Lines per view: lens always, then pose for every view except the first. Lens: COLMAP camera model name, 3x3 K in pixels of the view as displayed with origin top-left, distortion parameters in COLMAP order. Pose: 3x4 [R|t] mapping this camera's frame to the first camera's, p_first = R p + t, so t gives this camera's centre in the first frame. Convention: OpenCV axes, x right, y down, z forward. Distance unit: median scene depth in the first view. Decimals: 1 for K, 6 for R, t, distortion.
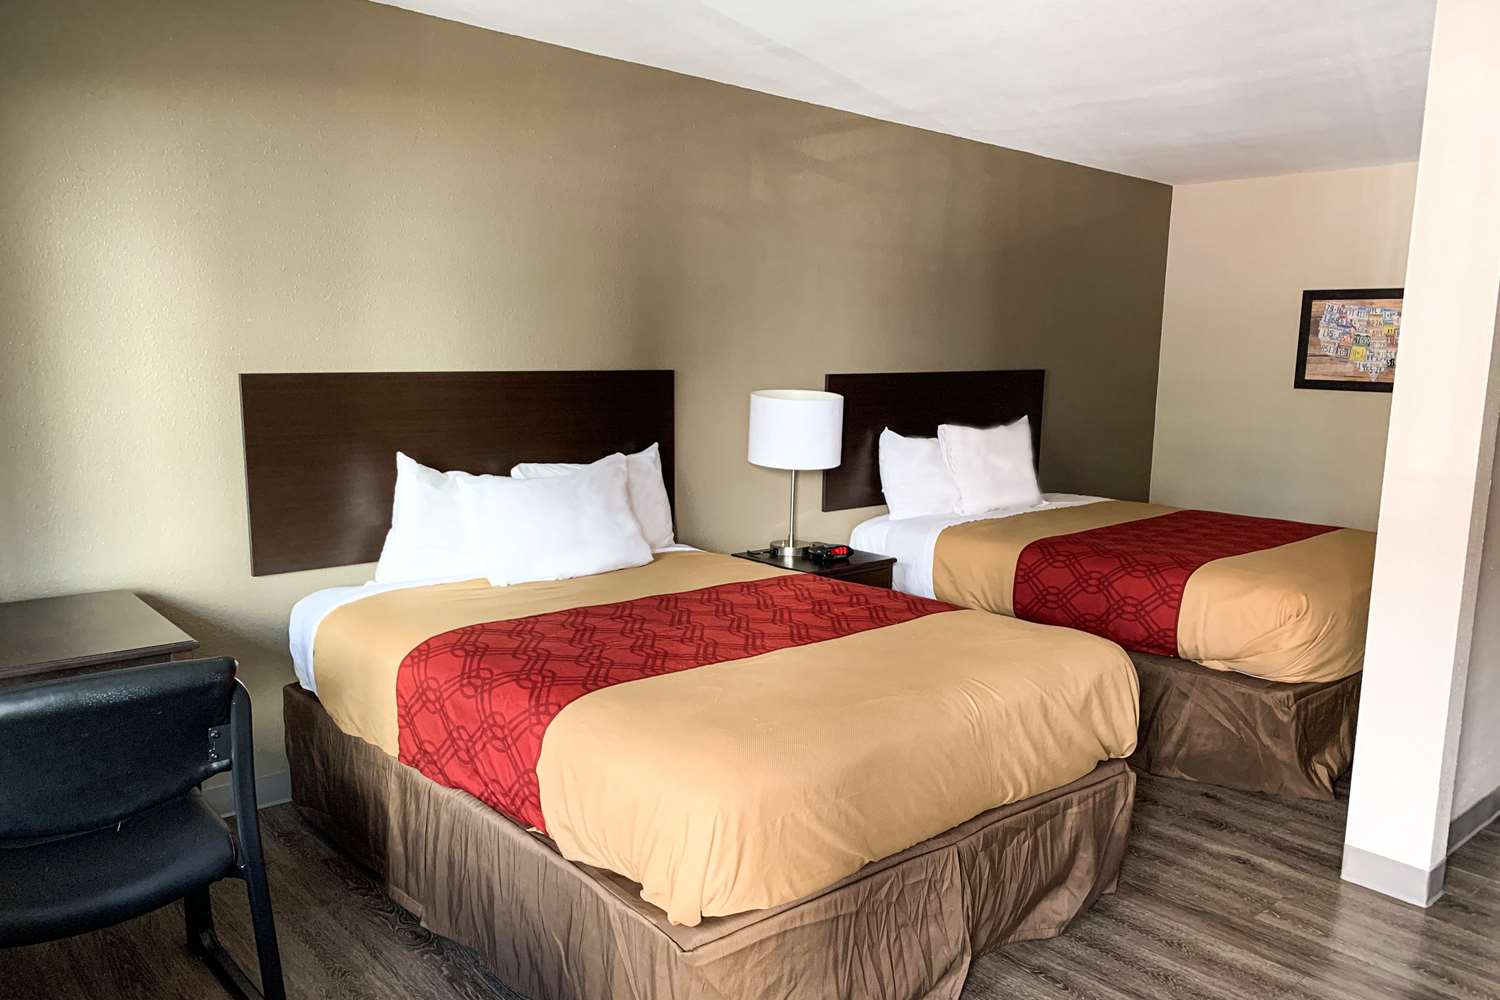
lens RADIAL K [[1143.0, 0, 747.7], [0, 1143.0, 536.1], [0, 0, 1]] dist [0.067242, -0.123412]
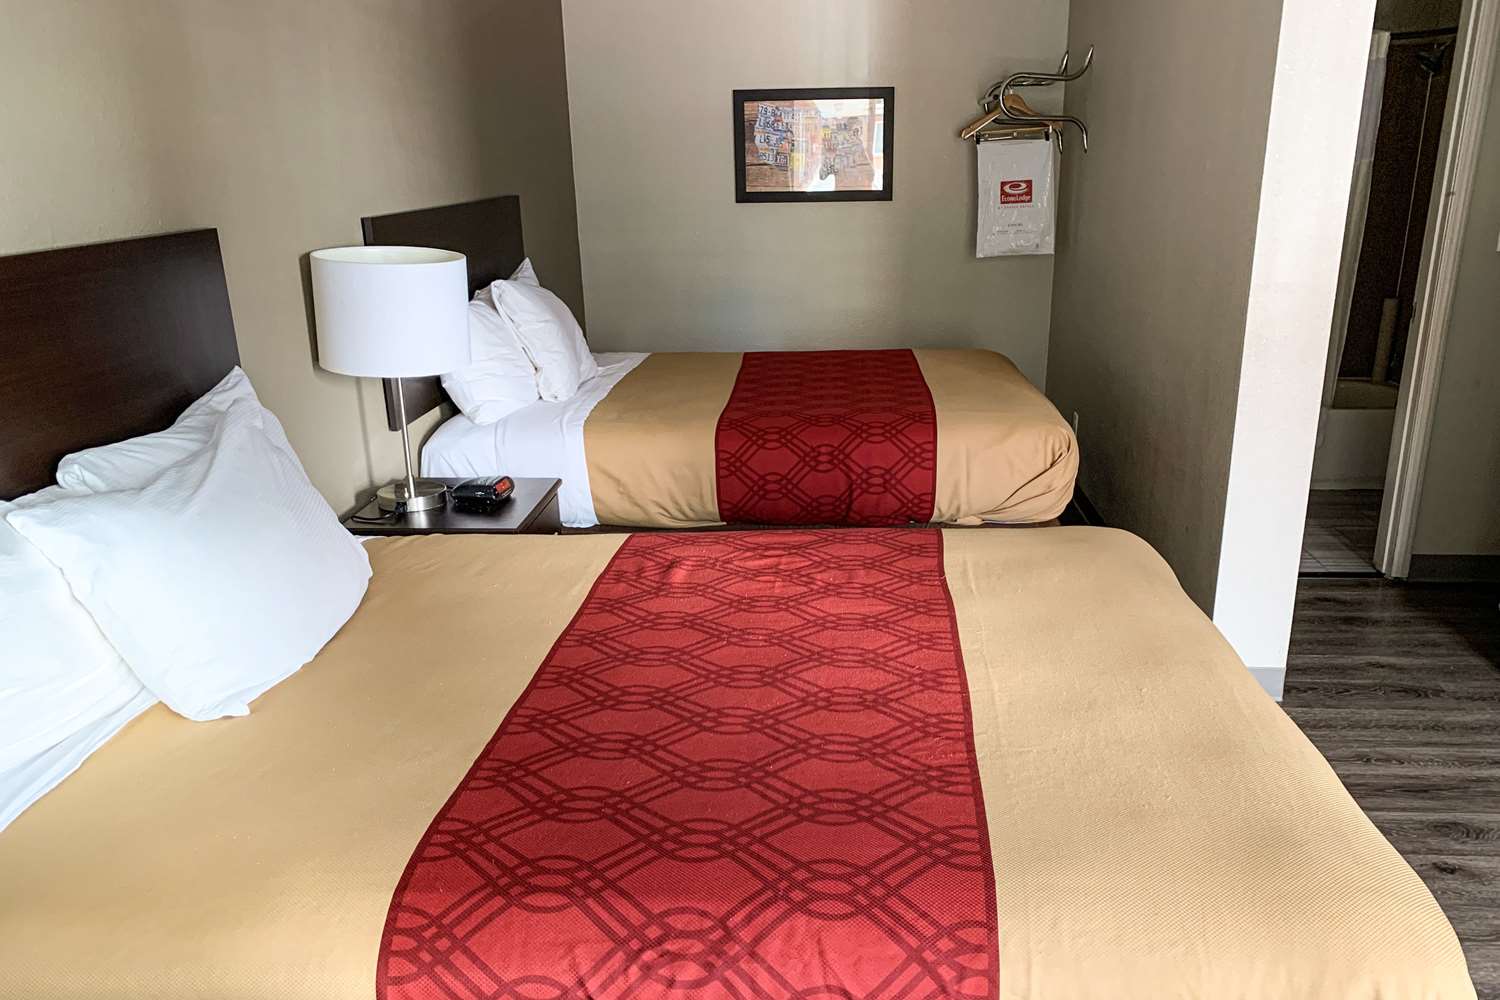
lens RADIAL K [[1174.9, 0, 755.0], [0, 1174.9, 553.7], [0, 0, 1]] dist [0.081158, -0.129054]
pose [[0.689535, -0.259324, 0.676234, -0.296754], [0.149112, 0.964528, 0.217834, -0.077948], [-0.708736, -0.049369, 0.703744, 0.394891]]
